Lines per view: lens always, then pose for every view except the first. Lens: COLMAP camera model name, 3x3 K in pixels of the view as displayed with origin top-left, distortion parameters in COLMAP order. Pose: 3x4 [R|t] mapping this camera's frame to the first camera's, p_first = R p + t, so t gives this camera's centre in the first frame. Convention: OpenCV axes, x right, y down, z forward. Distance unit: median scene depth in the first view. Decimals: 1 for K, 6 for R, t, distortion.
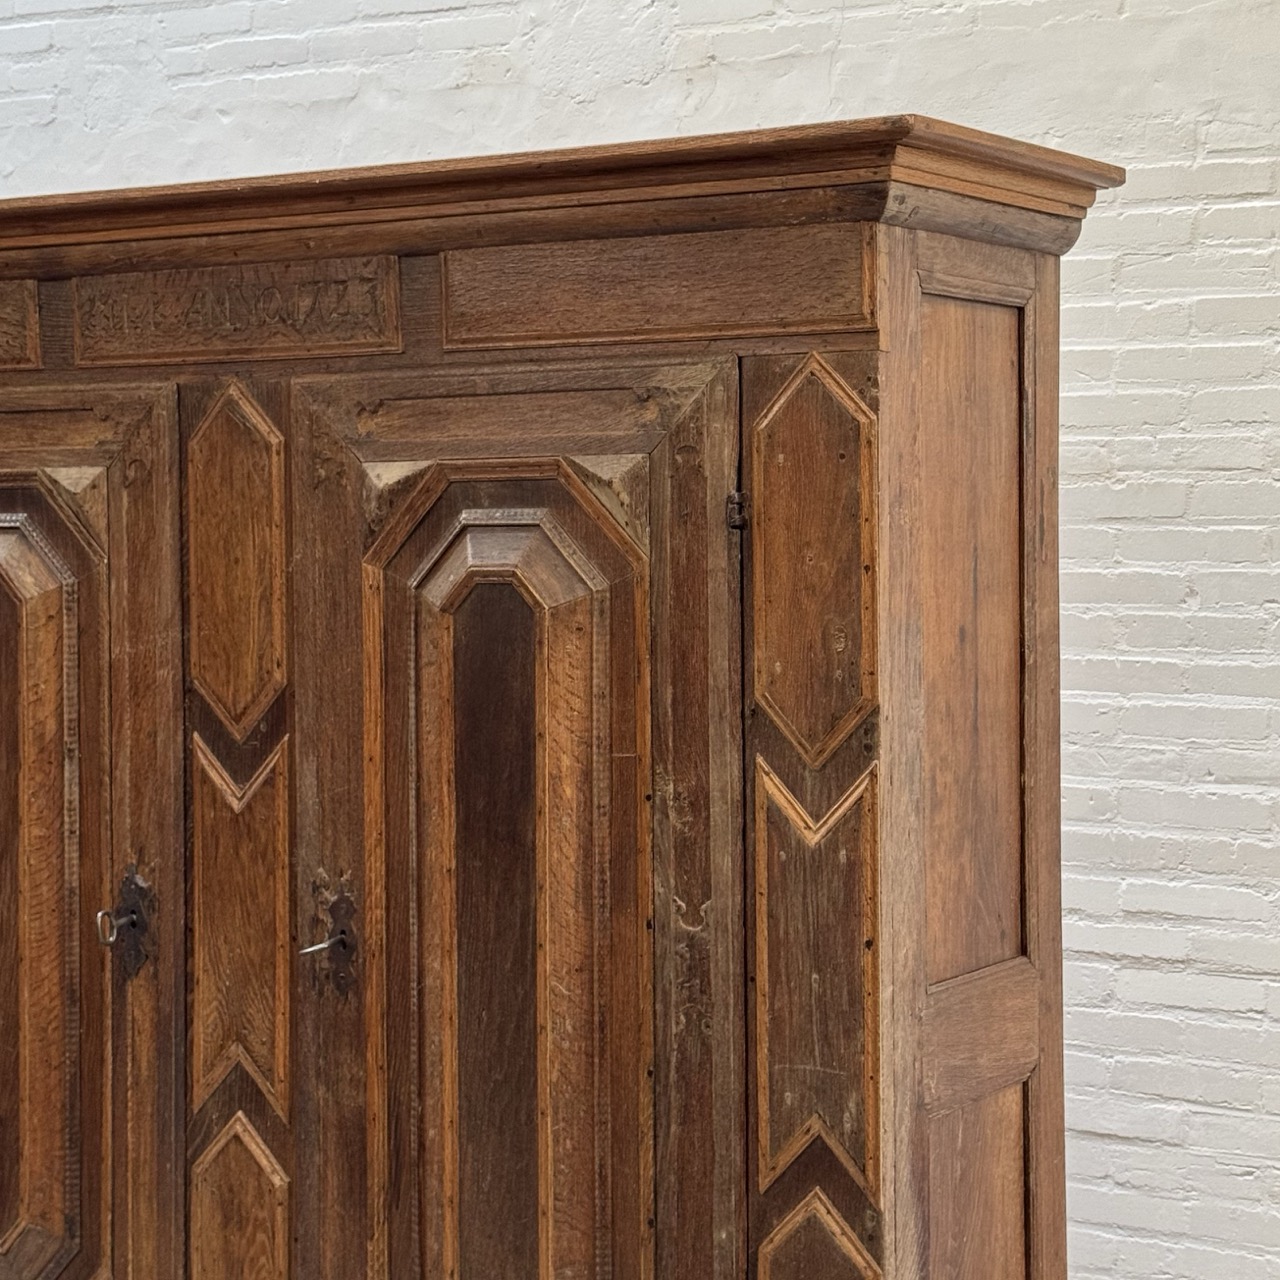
lens RADIAL K [[2757.1, 0, 653.2], [0, 2757.1, 593.4], [0, 0, 1]] dist [0.127942, 0.000000]
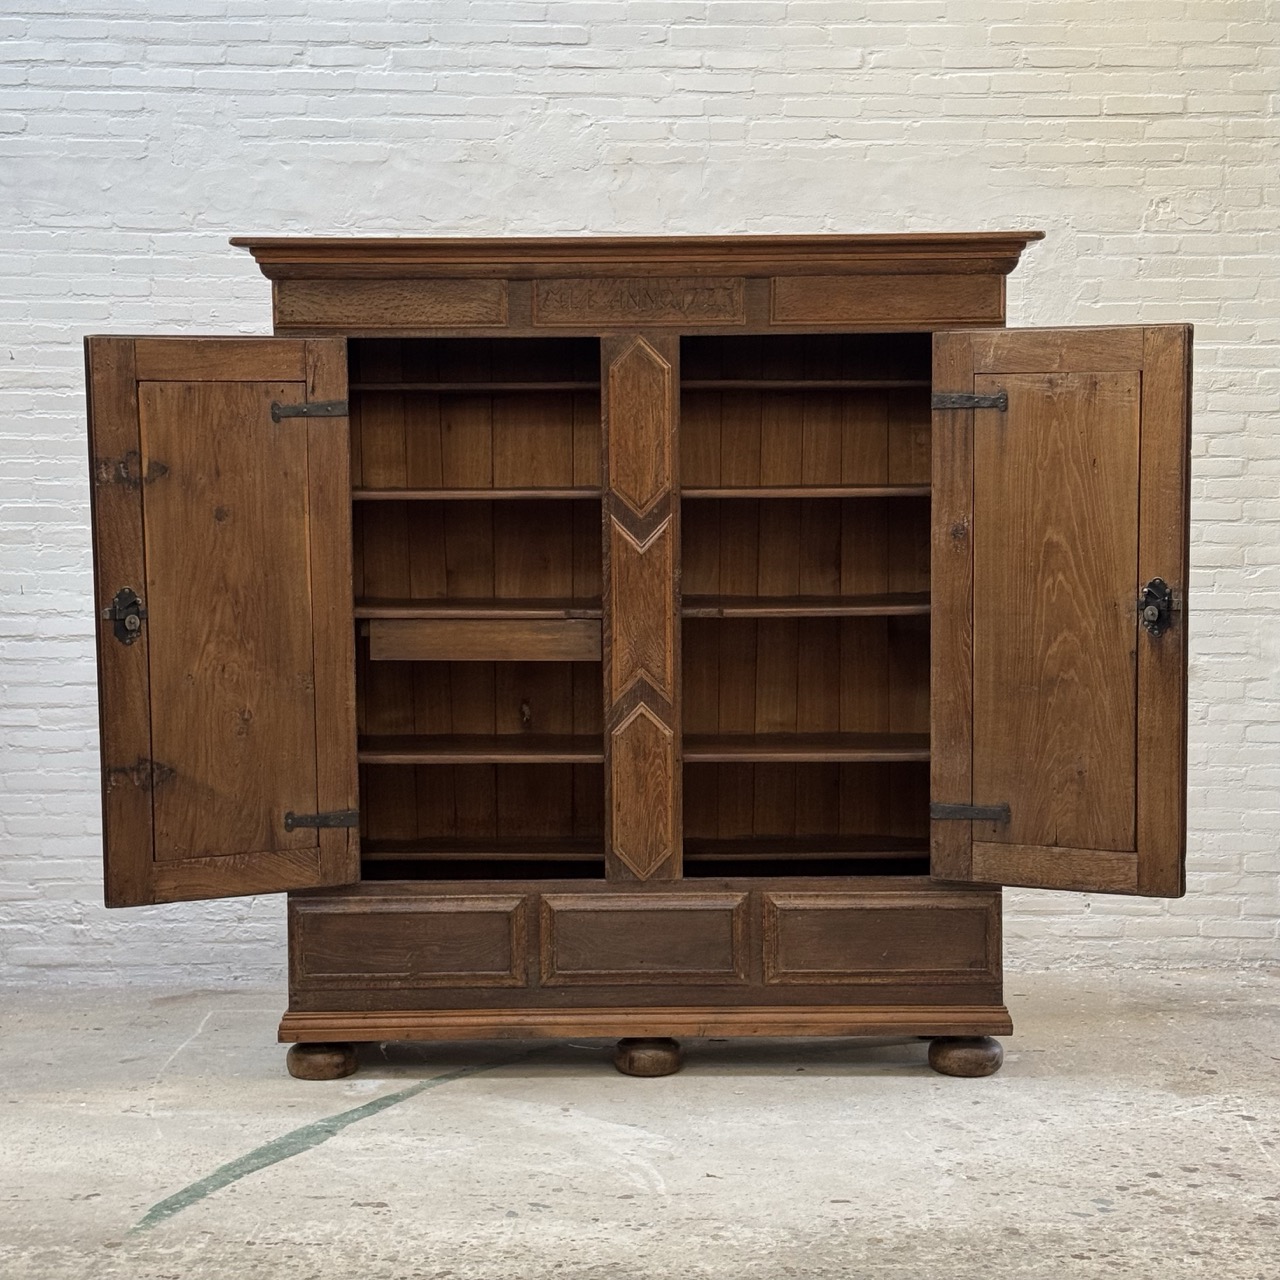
lens RADIAL K [[2395.1, 0, 681.3], [0, 2395.1, 669.1], [0, 0, 1]] dist [0.124439, 0.000000]
pose [[0.845664, -0.050221, 0.531348, -1.178994], [0.017281, 0.997618, 0.066788, 0.052674], [-0.533437, -0.047298, 0.844517, -0.543814]]
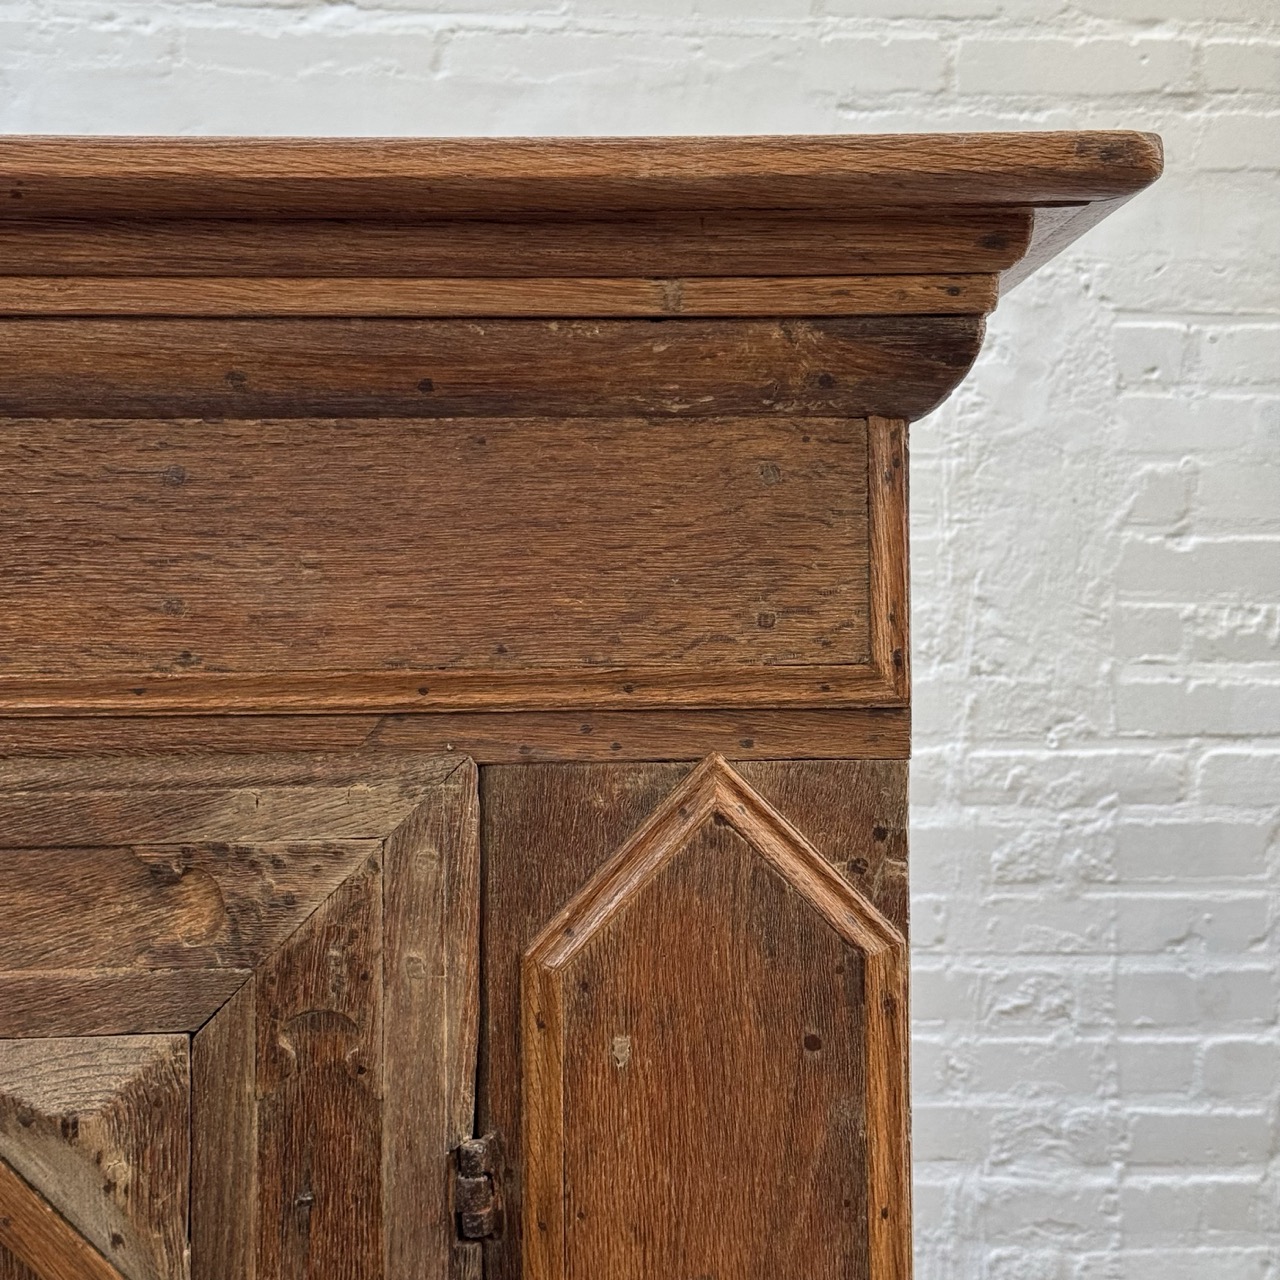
lens RADIAL K [[2395.1, 0, 643.3], [0, 2395.1, 645.1], [0, 0, 1]] dist [0.124439, 0.000000]
pose [[0.827360, -0.003926, 0.561659, -0.127068], [0.017825, 0.999655, -0.019271, -0.093797], [-0.561390, 0.025956, 0.827144, 0.716980]]
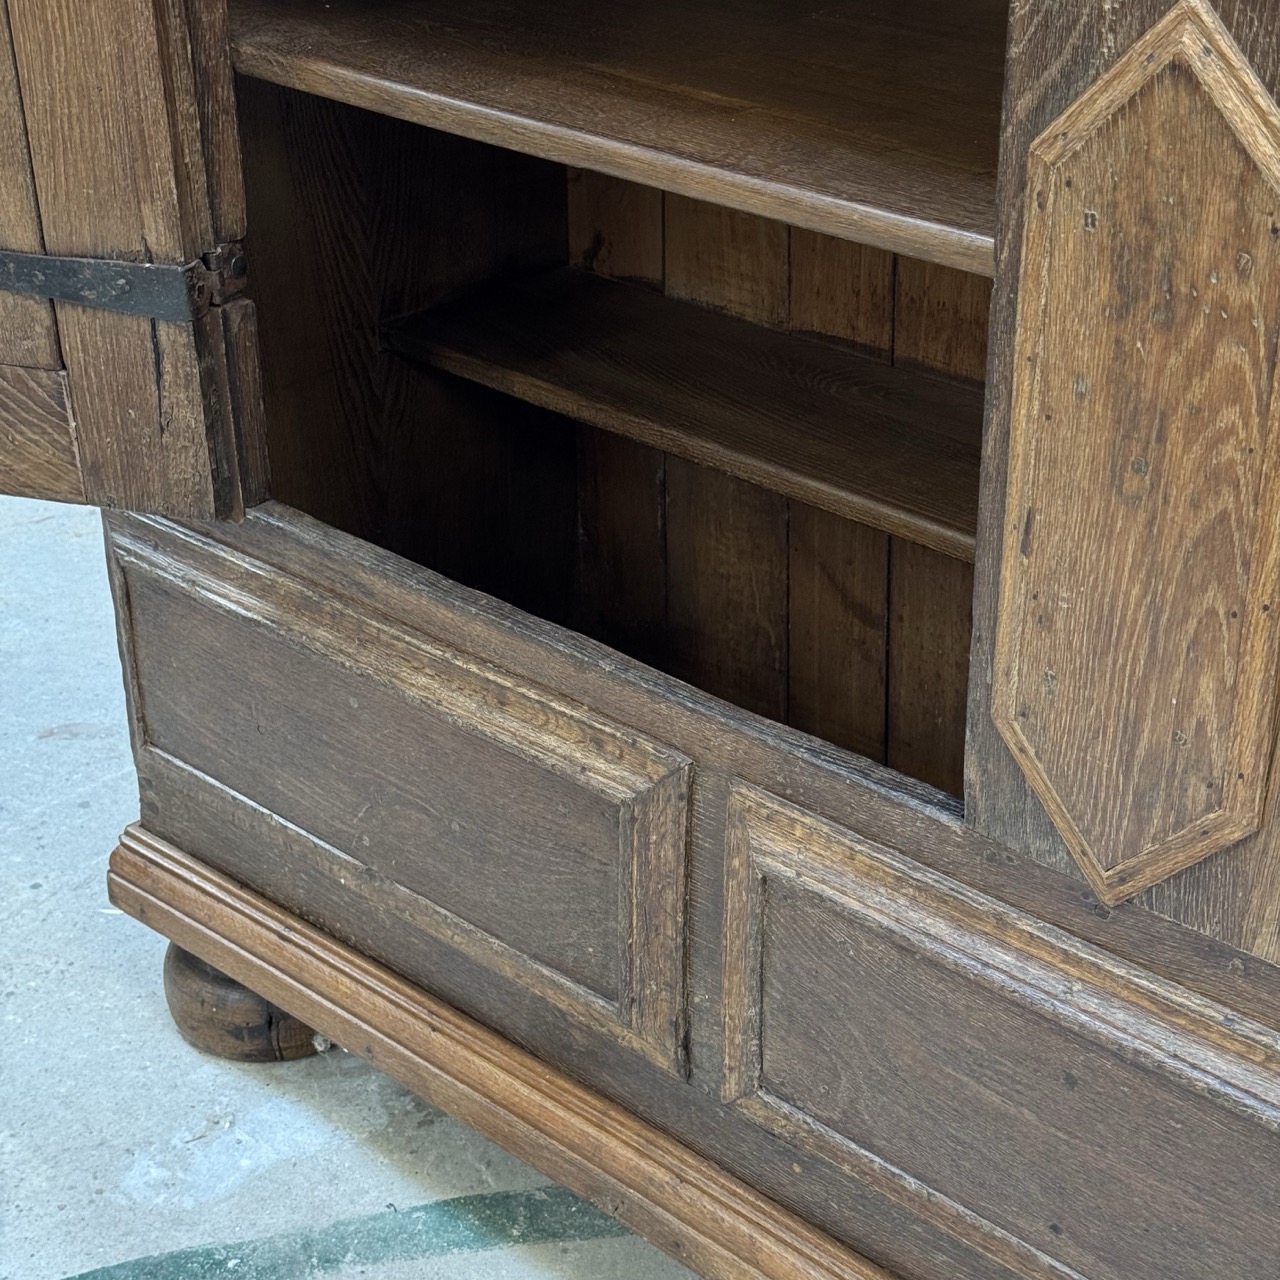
lens RADIAL K [[2395.1, 0, 644.5], [0, 2395.1, 643.9], [0, 0, 1]] dist [0.124439, 0.000000]
pose [[0.976356, 0.090861, -0.196144, -0.167841], [0.001912, 0.903708, 0.428146, 0.147823], [0.216158, -0.418398, 0.882167, 0.777988]]
